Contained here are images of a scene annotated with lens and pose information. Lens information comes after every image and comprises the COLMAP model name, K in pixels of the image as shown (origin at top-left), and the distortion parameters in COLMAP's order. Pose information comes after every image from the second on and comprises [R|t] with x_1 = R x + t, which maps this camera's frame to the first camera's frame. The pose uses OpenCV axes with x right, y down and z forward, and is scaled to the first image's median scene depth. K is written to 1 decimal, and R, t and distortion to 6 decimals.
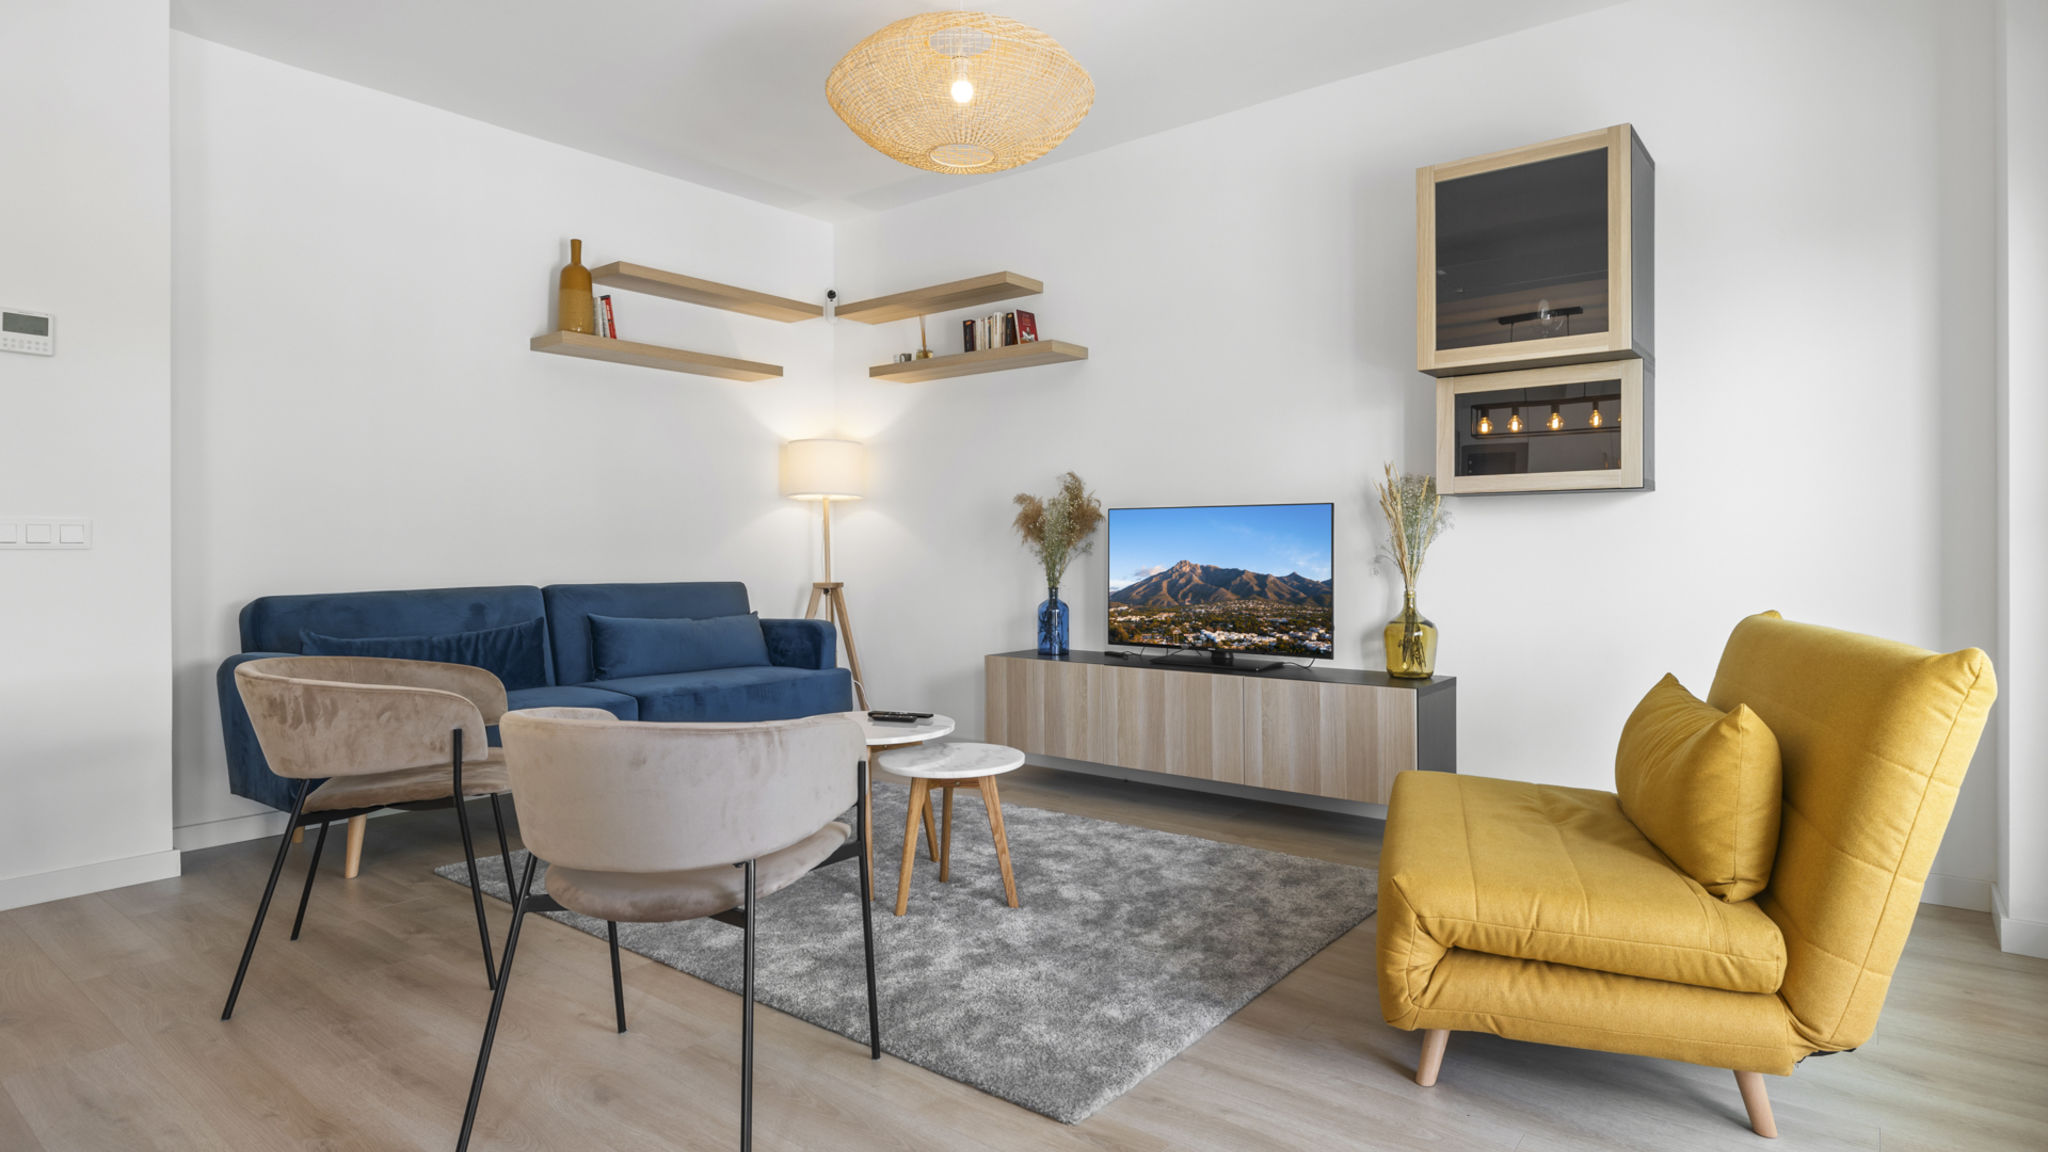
lens RADIAL K [[1081.1, 0, 1015.6], [0, 1081.1, 549.6], [0, 0, 1]] dist [-0.005206, 0.003318]
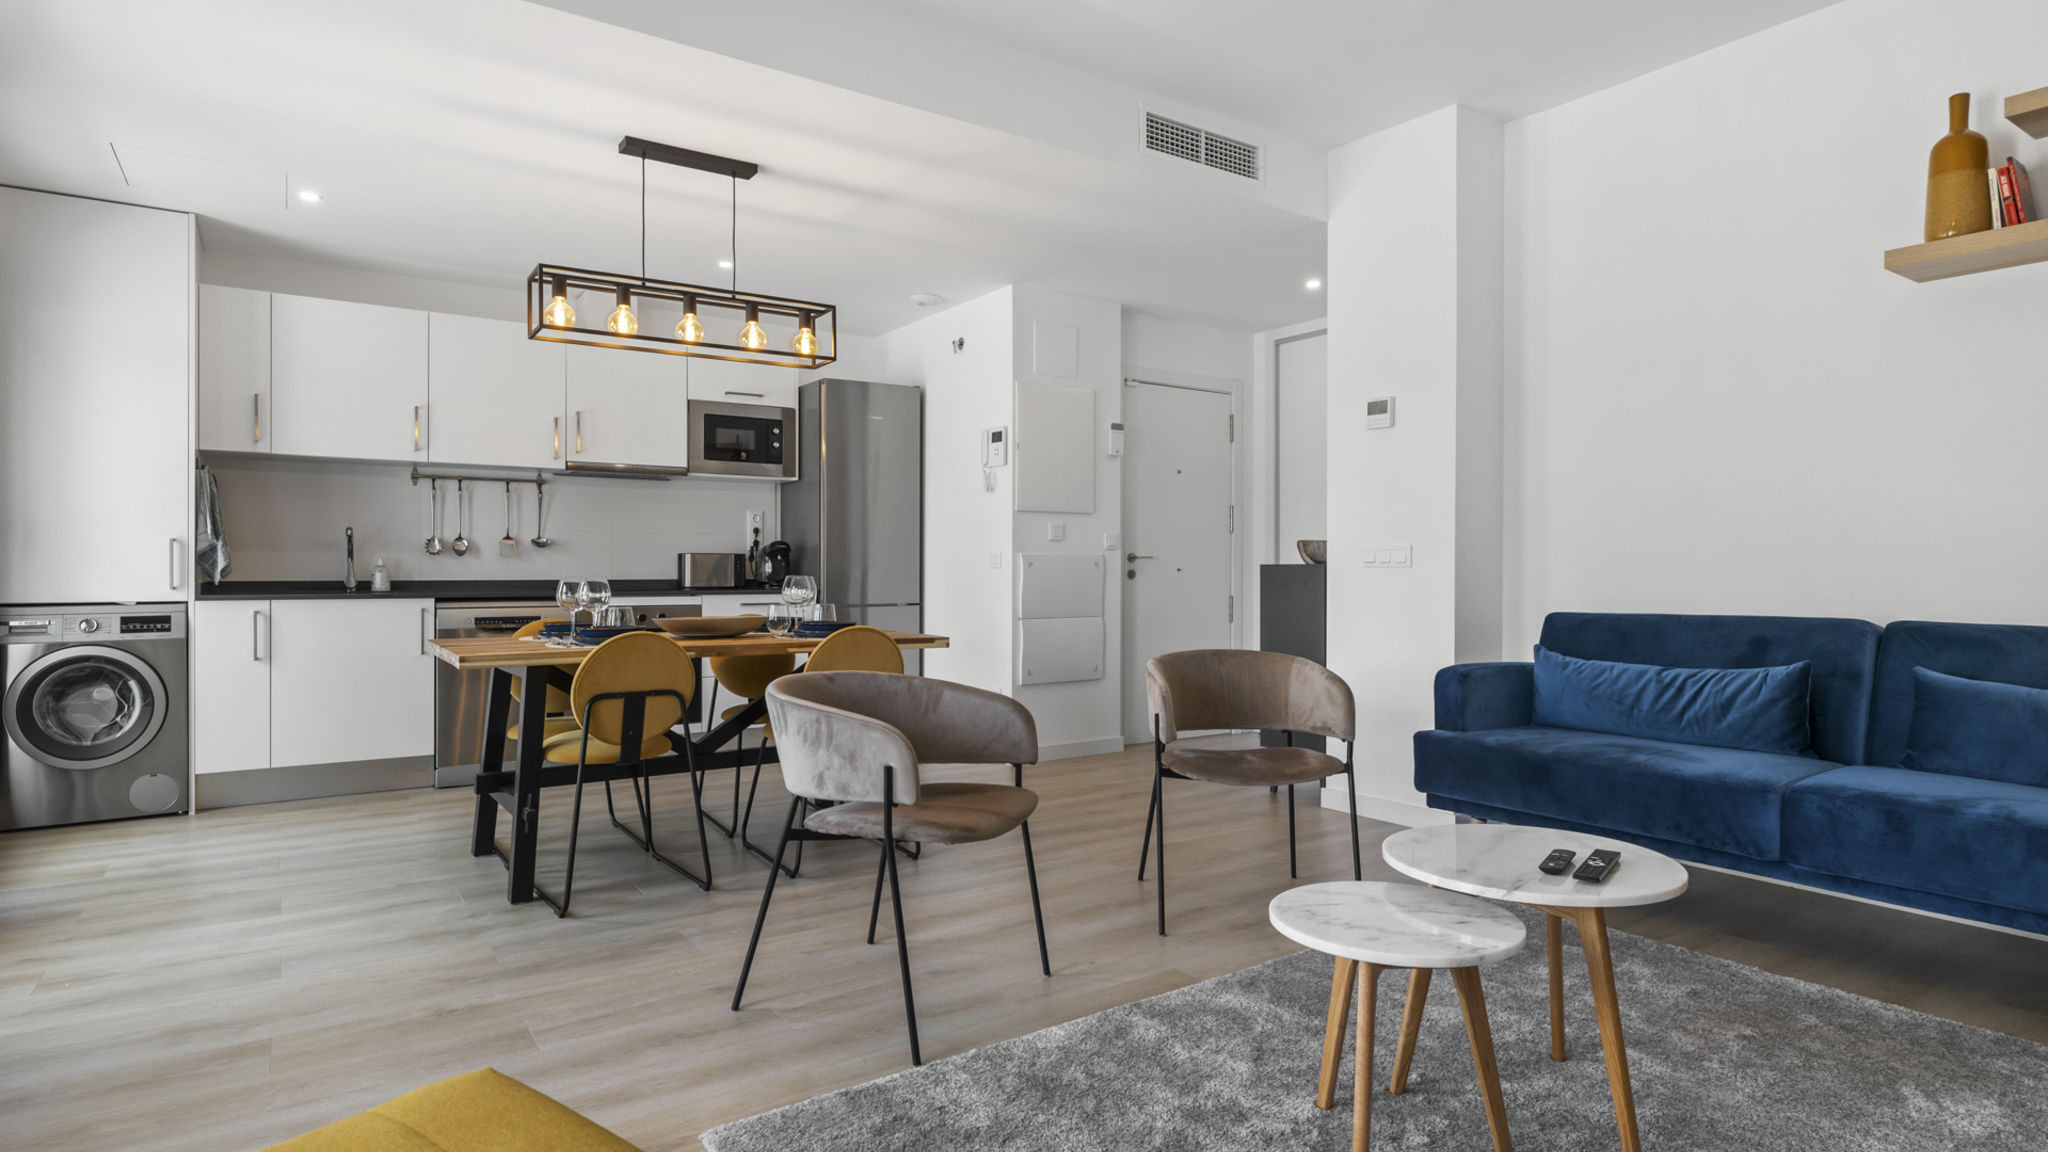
lens RADIAL K [[1081.1, 0, 1025.2], [0, 1081.1, 563.8], [0, 0, 1]] dist [-0.005206, 0.003318]
pose [[-0.286359, -0.002257, -0.958120, 0.448496], [-0.001332, 0.999997, -0.001957, -0.001611], [0.958122, 0.000716, -0.286361, 0.754756]]
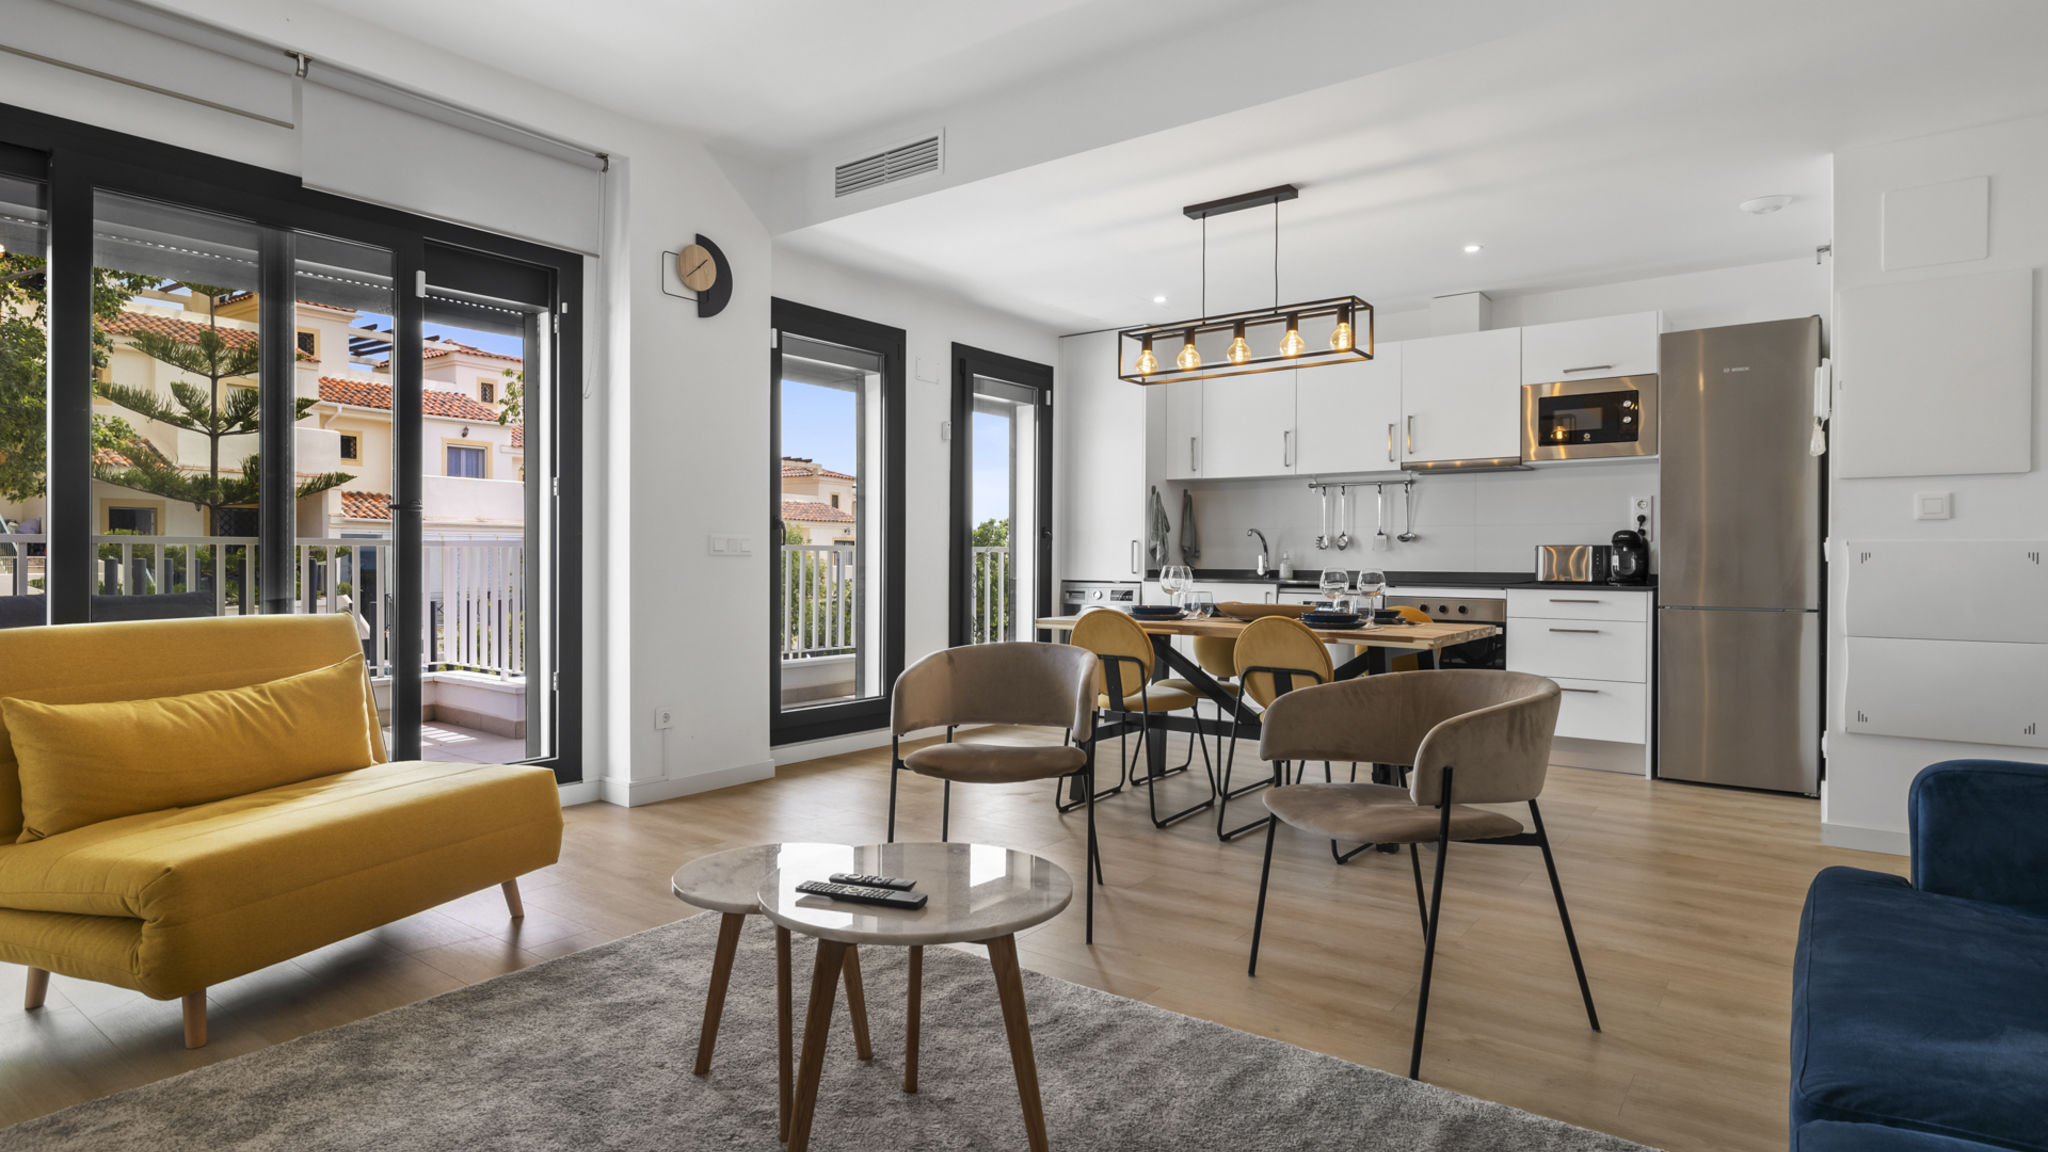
lens RADIAL K [[1081.1, 0, 1033.8], [0, 1081.1, 575.7], [0, 0, 1]] dist [-0.005206, 0.003318]
pose [[-0.999269, 0.000098, -0.038236, -0.142702], [-0.000637, 0.999815, 0.019221, -0.005559], [0.038231, 0.019231, -0.999084, 1.295101]]
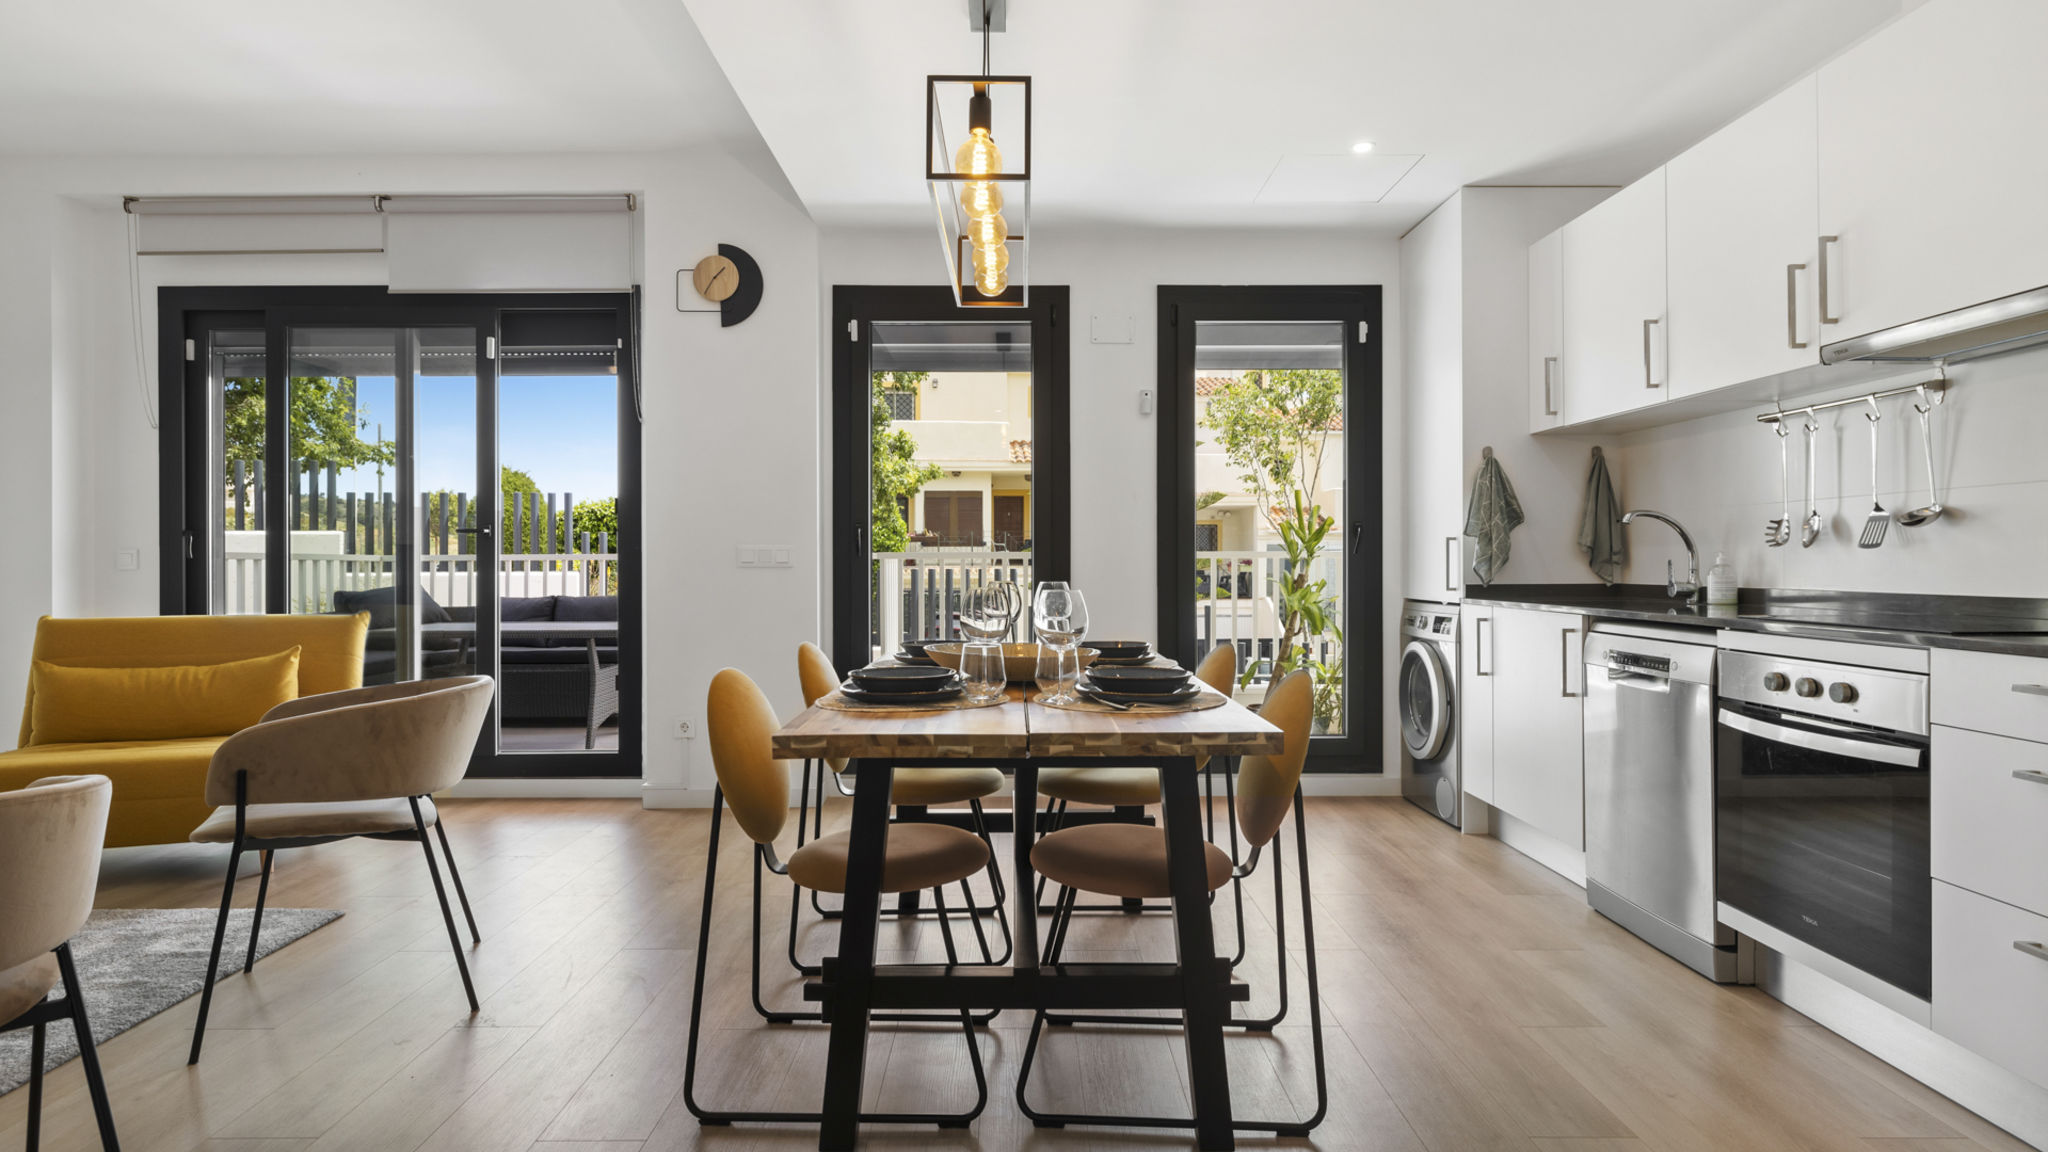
lens RADIAL K [[1081.1, 0, 1017.6], [0, 1081.1, 571.6], [0, 0, 1]] dist [-0.005206, 0.003318]
pose [[-0.628242, -0.000429, 0.778018, -0.927109], [0.006716, 0.999960, 0.005975, -0.004109], [-0.777989, 0.008979, -0.628213, 0.596206]]
